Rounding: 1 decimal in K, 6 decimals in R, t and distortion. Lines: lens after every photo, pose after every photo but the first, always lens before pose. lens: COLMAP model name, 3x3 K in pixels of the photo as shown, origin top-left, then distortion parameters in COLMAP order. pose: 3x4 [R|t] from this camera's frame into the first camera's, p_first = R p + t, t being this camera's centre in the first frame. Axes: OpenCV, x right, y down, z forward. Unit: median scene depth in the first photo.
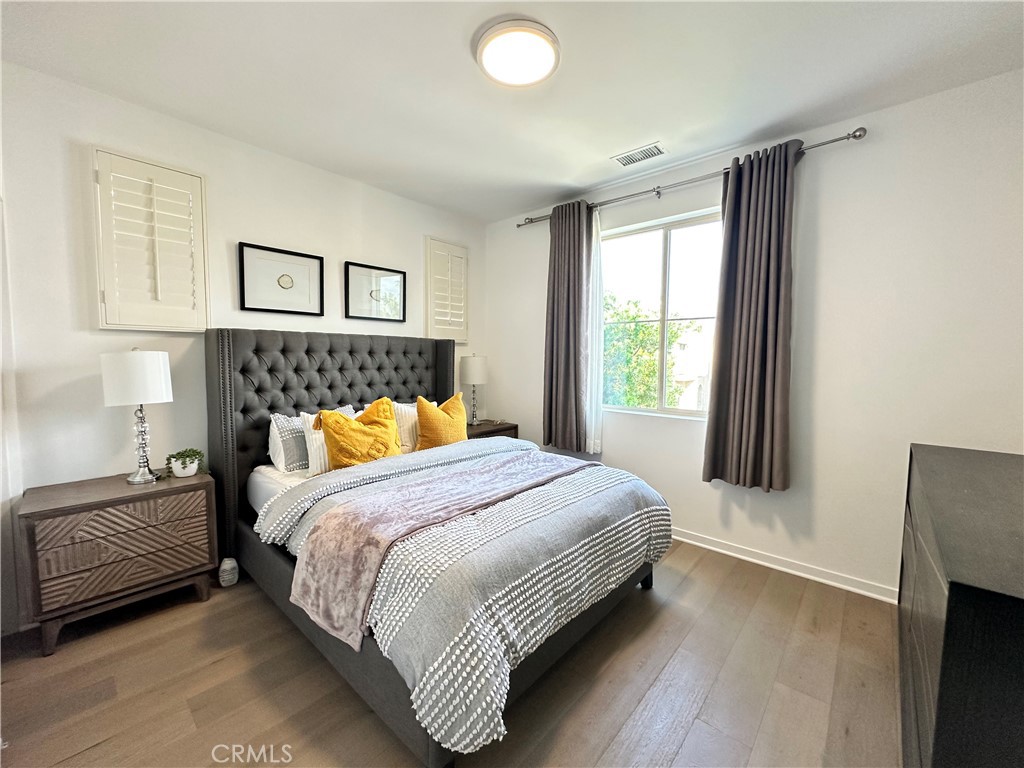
lens RADIAL K [[408.5, 0, 505.9], [0, 408.5, 387.6], [0, 0, 1]] dist [-0.004126, 0.000386]
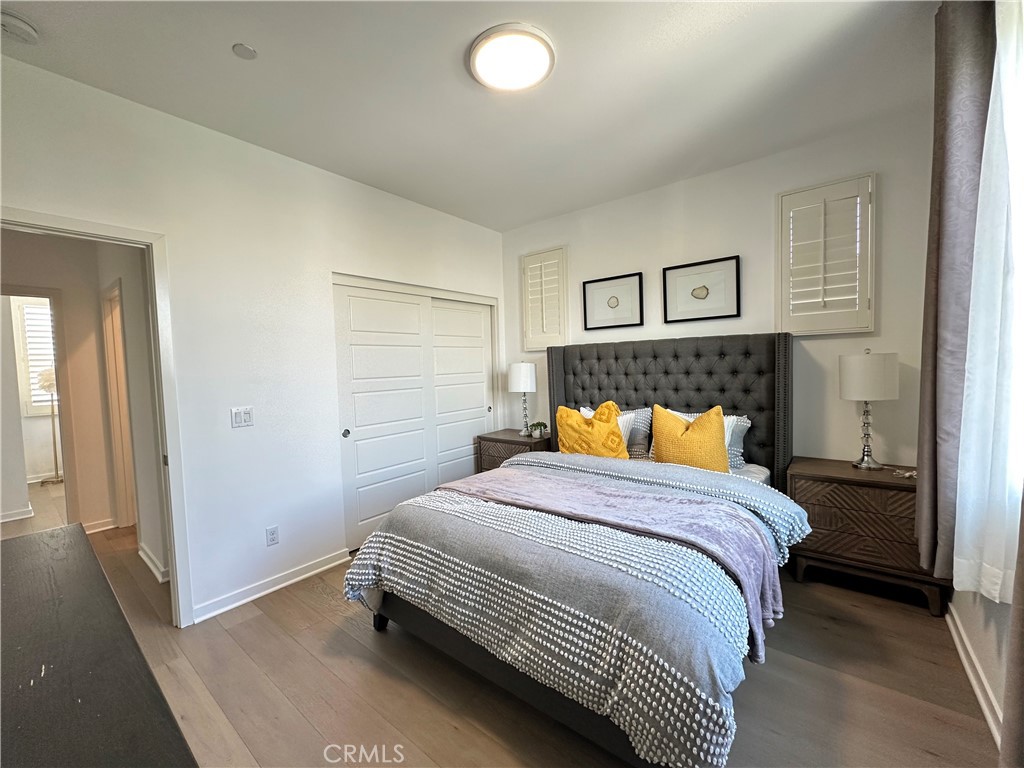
lens RADIAL K [[408.5, 0, 513.1], [0, 408.5, 384.5], [0, 0, 1]] dist [-0.004126, 0.000386]
pose [[0.072750, 0.040045, -0.996546, 0.723948], [-0.042547, 0.998409, 0.037014, -0.046803], [0.996442, 0.039708, 0.074338, 0.660075]]
